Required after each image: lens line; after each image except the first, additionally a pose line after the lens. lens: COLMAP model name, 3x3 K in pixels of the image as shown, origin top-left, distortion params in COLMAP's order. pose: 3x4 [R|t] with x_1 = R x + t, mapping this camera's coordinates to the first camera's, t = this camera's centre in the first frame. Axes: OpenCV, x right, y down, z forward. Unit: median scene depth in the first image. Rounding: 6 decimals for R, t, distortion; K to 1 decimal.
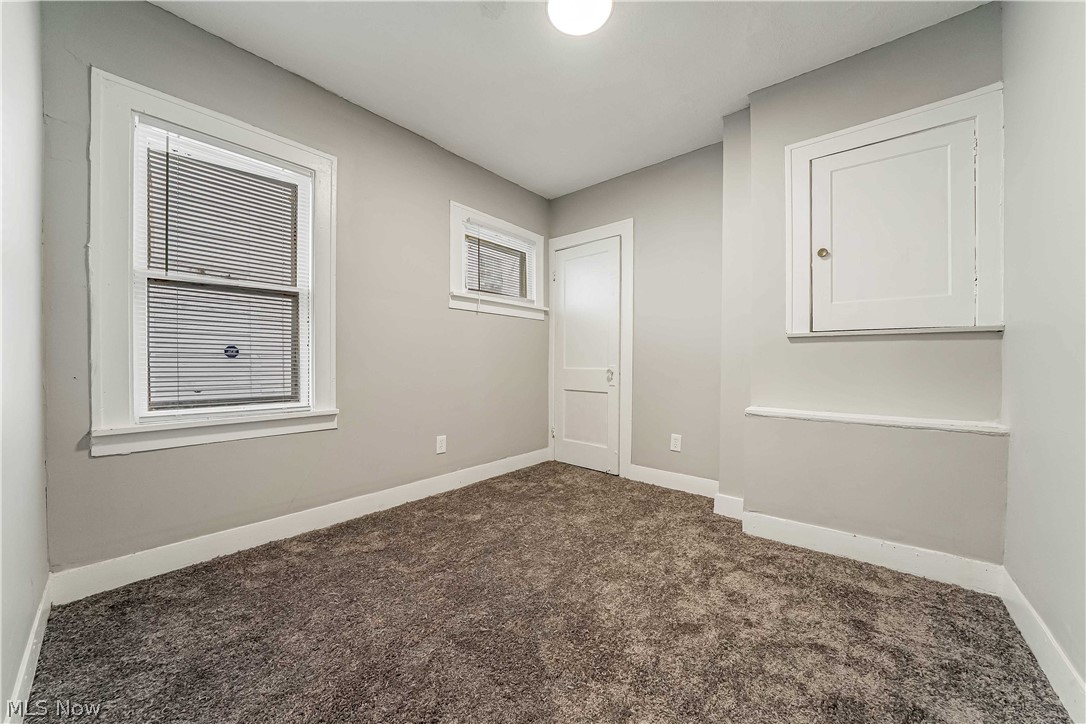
lens RADIAL K [[380.6, 0, 543.0], [0, 380.6, 362.0], [0, 0, 1]] dist [-0.006669, -0.000015]
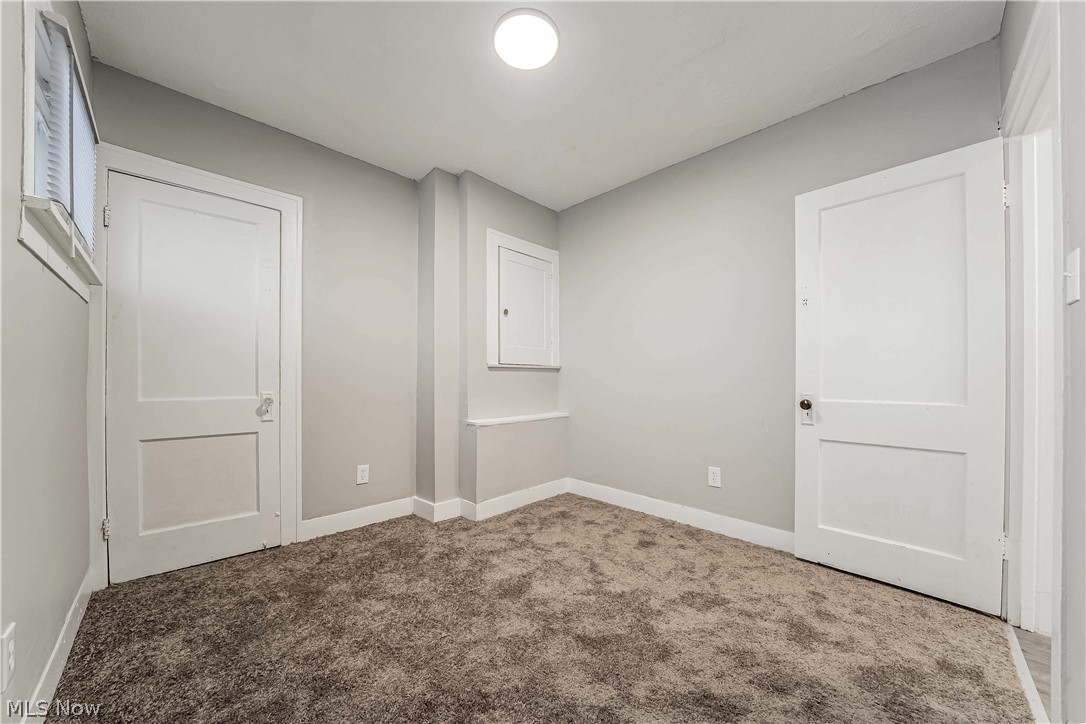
lens RADIAL K [[390.0, 0, 539.0], [0, 390.0, 374.8], [0, 0, 1]] dist [-0.007383, -0.000099]
pose [[0.096344, 0.003246, 0.995343, -0.748143], [0.000649, 0.999994, -0.003324, -0.031250], [-0.995348, 0.000966, 0.096341, 0.681889]]
